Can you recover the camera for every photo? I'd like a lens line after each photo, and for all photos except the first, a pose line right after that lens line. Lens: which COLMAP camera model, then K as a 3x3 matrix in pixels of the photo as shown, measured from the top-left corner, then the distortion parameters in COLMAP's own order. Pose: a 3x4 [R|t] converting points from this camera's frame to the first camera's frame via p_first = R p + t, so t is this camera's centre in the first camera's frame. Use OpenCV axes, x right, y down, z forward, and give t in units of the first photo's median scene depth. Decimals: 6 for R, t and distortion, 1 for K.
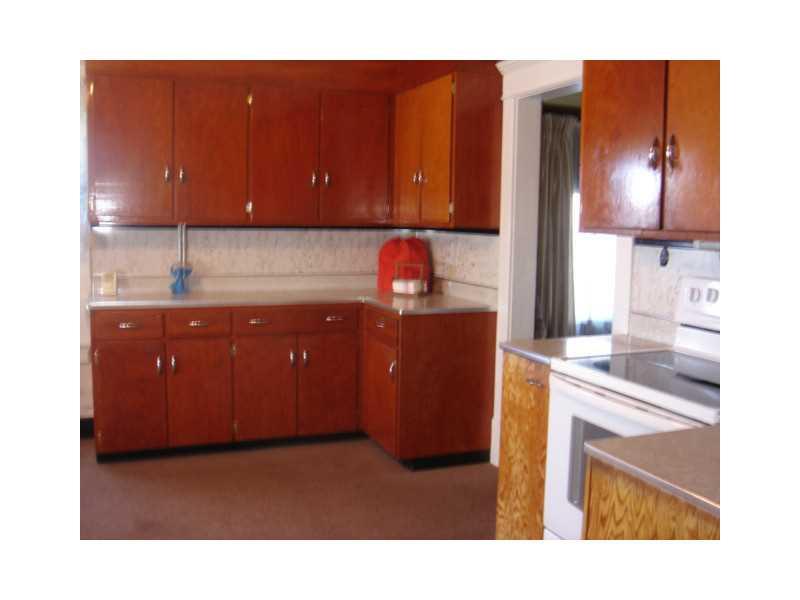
lens RADIAL K [[723.3, 0, 400.0], [0, 723.3, 300.0], [0, 0, 1]] dist [-0.171316, 0.000435]
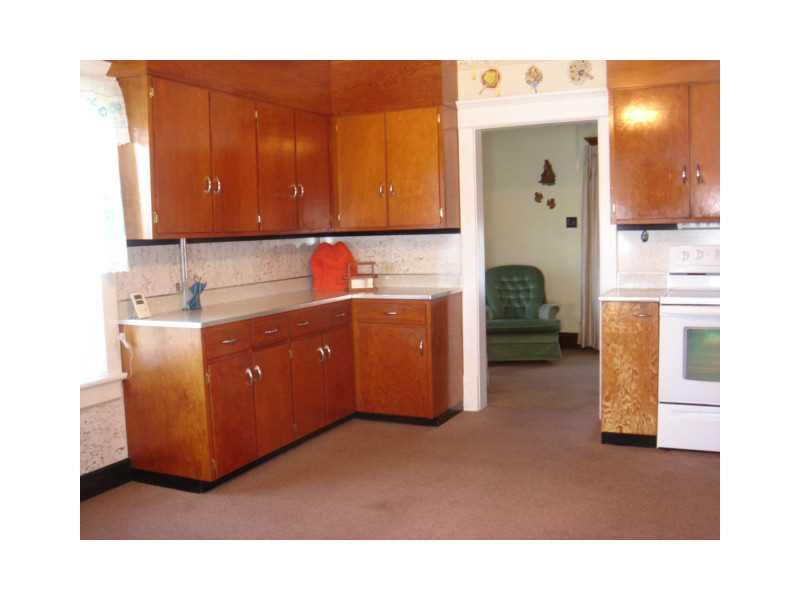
lens RADIAL K [[723.3, 0, 400.0], [0, 723.3, 300.0], [0, 0, 1]] dist [-0.171316, 0.000435]
pose [[0.753083, -0.104110, 0.649636, -1.156484], [0.117033, 0.992851, 0.023444, -0.019374], [-0.647433, 0.058374, 0.759883, 0.127682]]
